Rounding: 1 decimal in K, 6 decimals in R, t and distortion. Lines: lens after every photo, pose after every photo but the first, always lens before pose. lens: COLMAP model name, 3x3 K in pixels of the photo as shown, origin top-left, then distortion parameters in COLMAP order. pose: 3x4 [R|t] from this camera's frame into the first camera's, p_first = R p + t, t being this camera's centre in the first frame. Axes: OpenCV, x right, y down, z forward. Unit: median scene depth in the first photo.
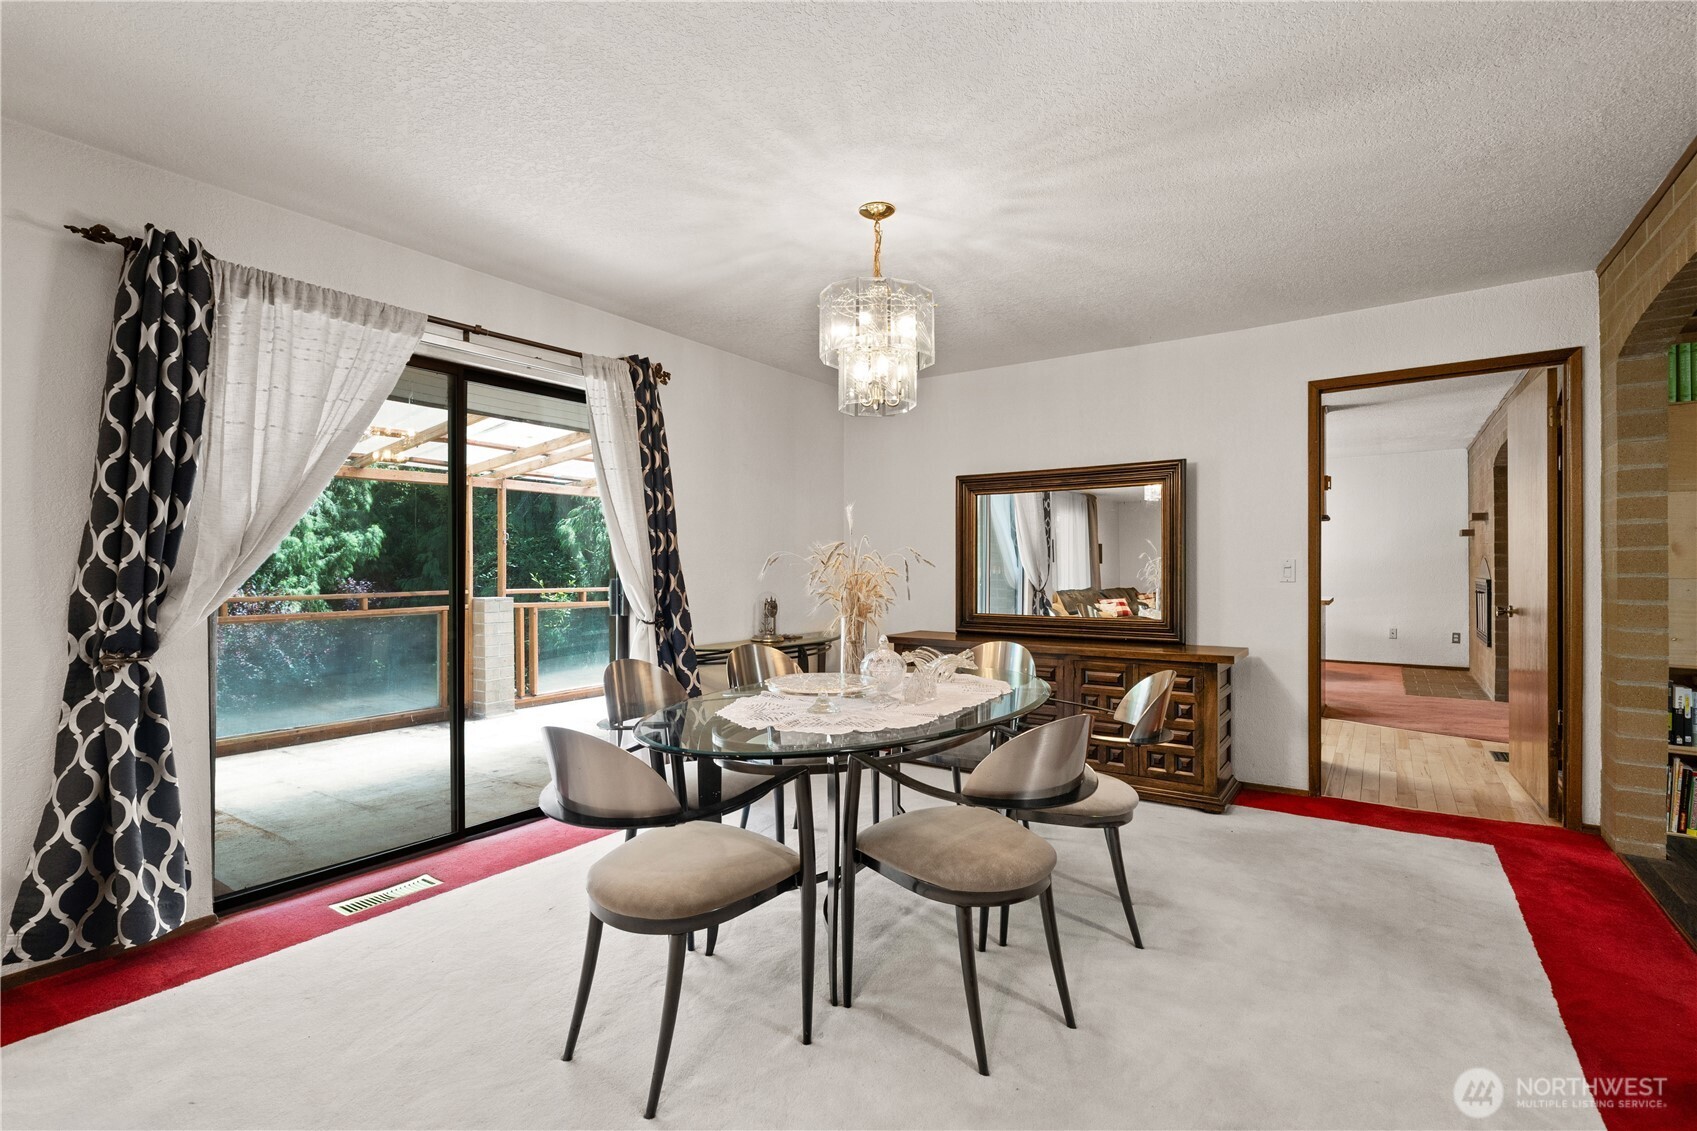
lens RADIAL K [[772.2, 0, 862.4], [0, 772.2, 566.1], [0, 0, 1]] dist [0.003288, 0.001295]
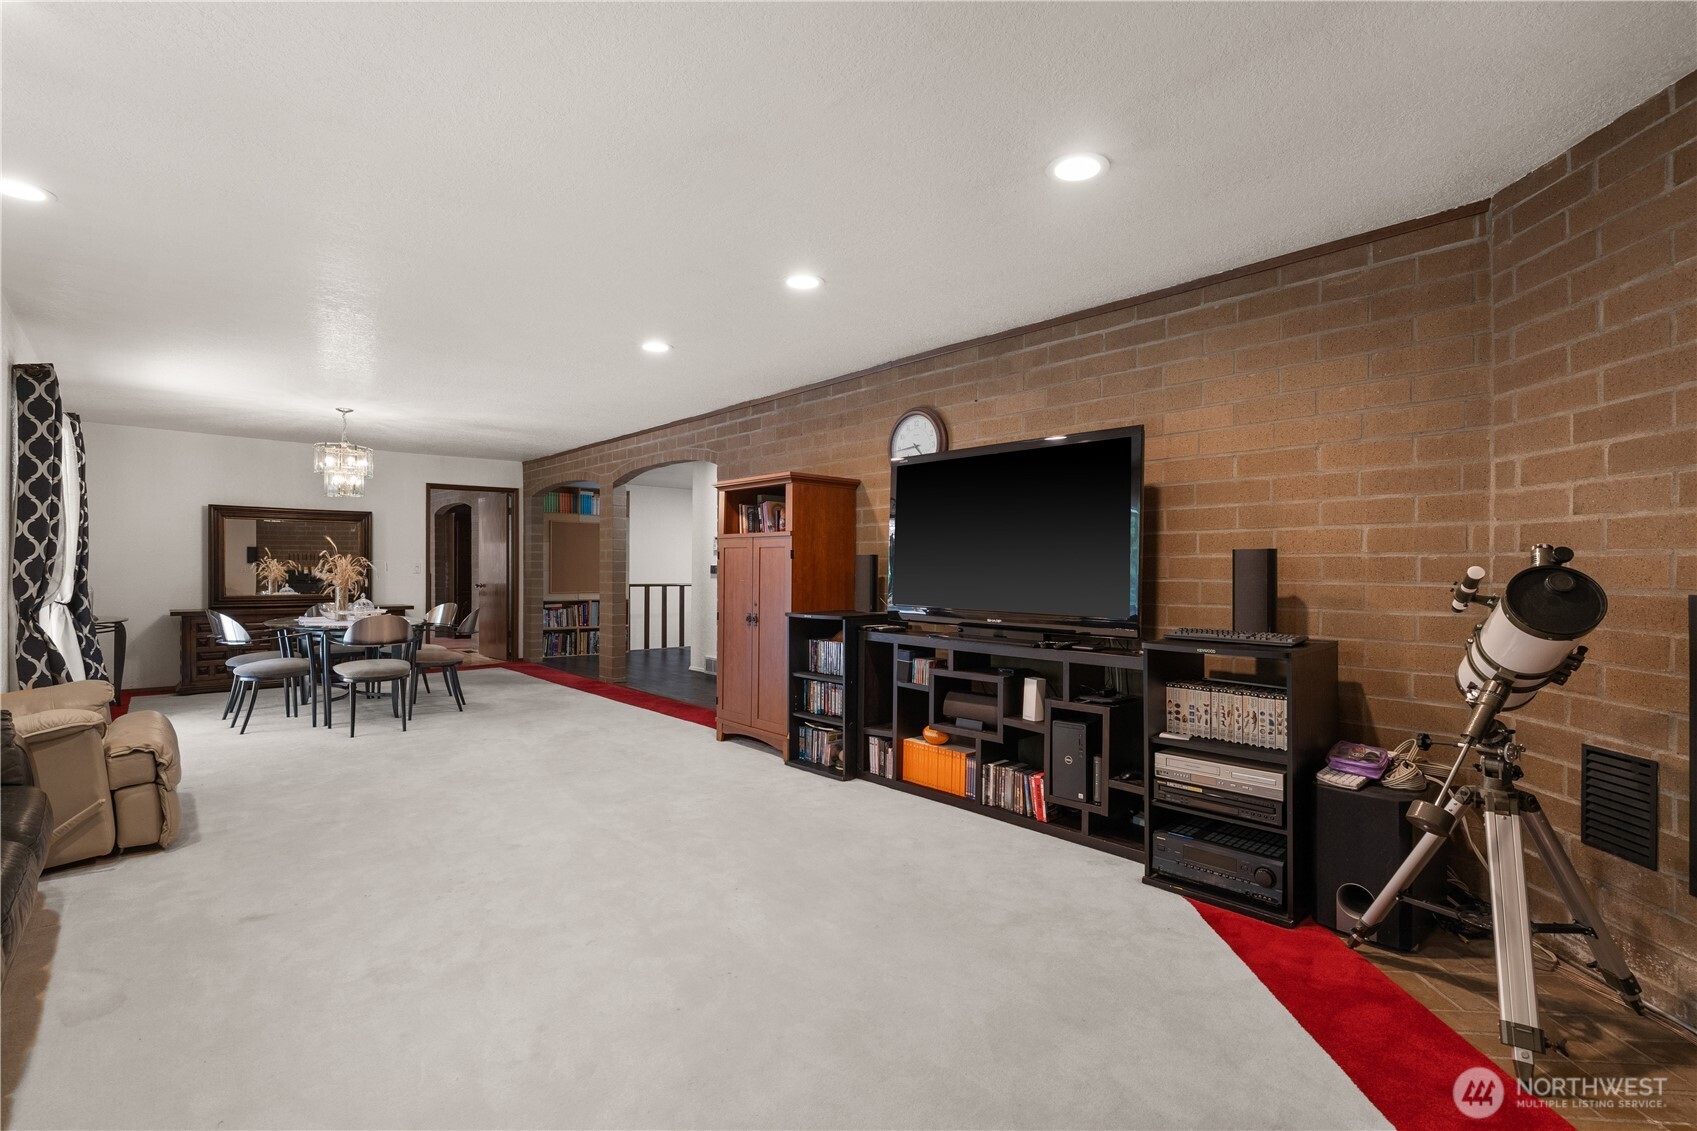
lens RADIAL K [[772.2, 0, 849.5], [0, 772.2, 565.9], [0, 0, 1]] dist [0.003288, 0.001295]
pose [[0.200015, -0.002031, 0.979791, -2.686565], [-0.003689, 0.999989, 0.002826, -0.012295], [-0.979786, -0.004179, 0.200006, -1.288570]]
